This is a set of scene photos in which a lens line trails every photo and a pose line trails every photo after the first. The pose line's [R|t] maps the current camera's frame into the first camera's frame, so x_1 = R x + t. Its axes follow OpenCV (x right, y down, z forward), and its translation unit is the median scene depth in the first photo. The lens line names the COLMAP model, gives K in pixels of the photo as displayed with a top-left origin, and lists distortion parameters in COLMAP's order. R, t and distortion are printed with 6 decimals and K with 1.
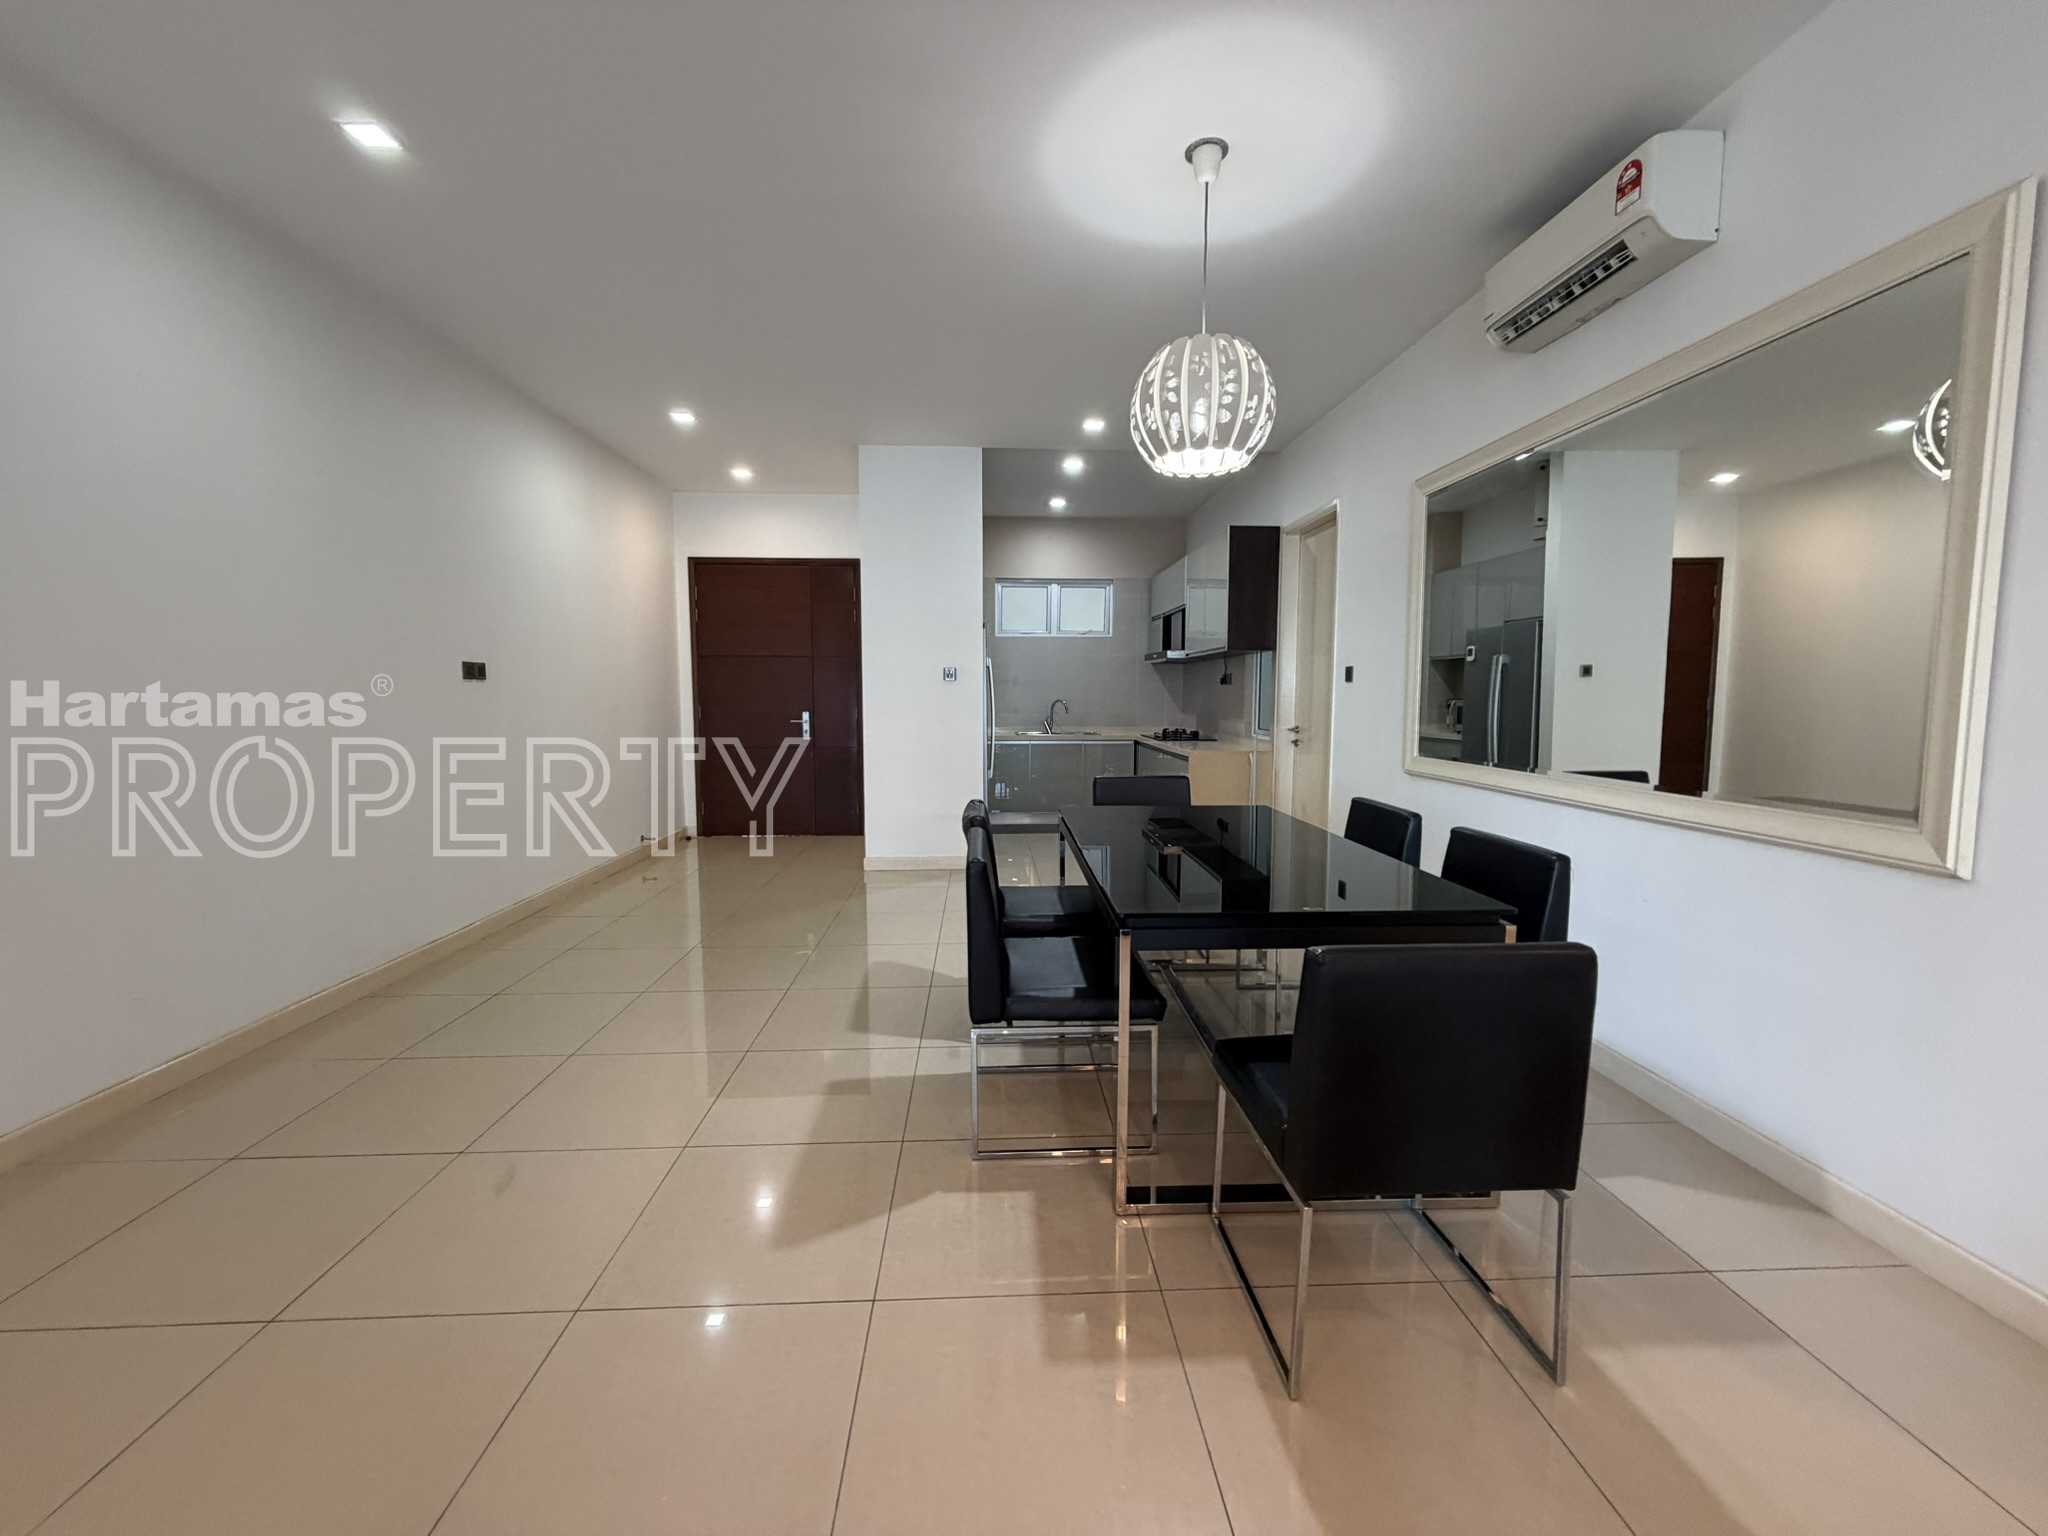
lens RADIAL K [[813.4, 0, 1024.0], [0, 813.4, 768.0], [0, 0, 1]] dist [-0.000787, -0.000698]
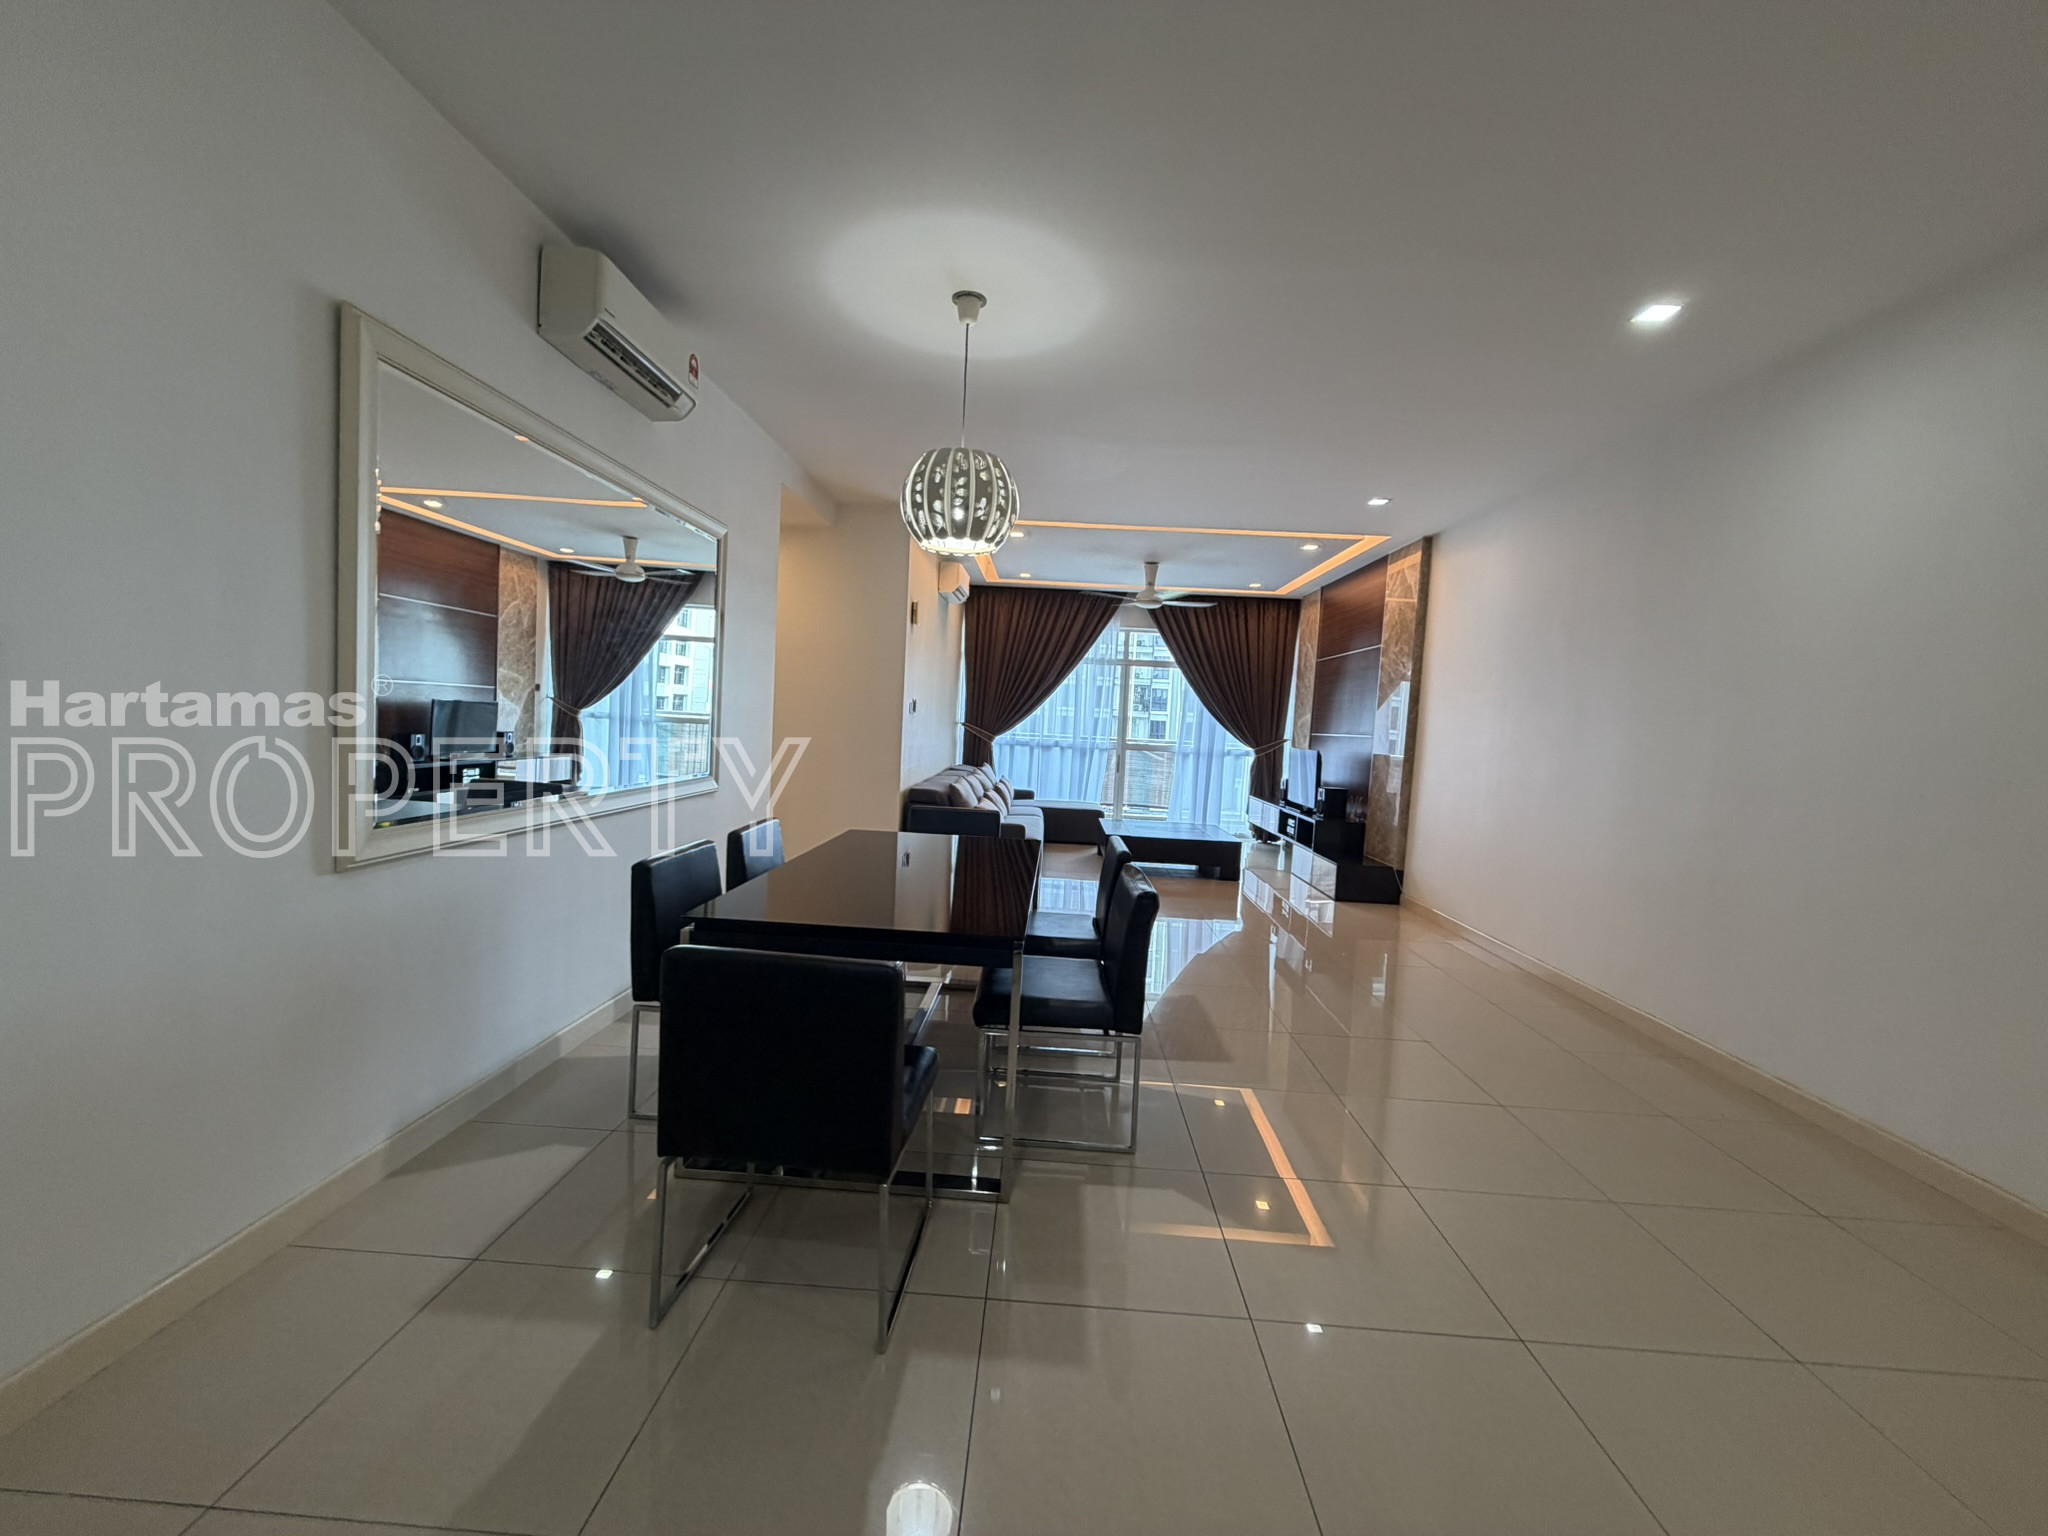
lens RADIAL K [[813.4, 0, 1024.0], [0, 813.4, 768.0], [0, 0, 1]] dist [-0.000787, -0.000698]
pose [[-0.995498, -0.049397, 0.080893, 0.005637], [-0.036727, 0.987816, 0.151229, -0.256477], [-0.087377, 0.147578, -0.985183, 2.478980]]
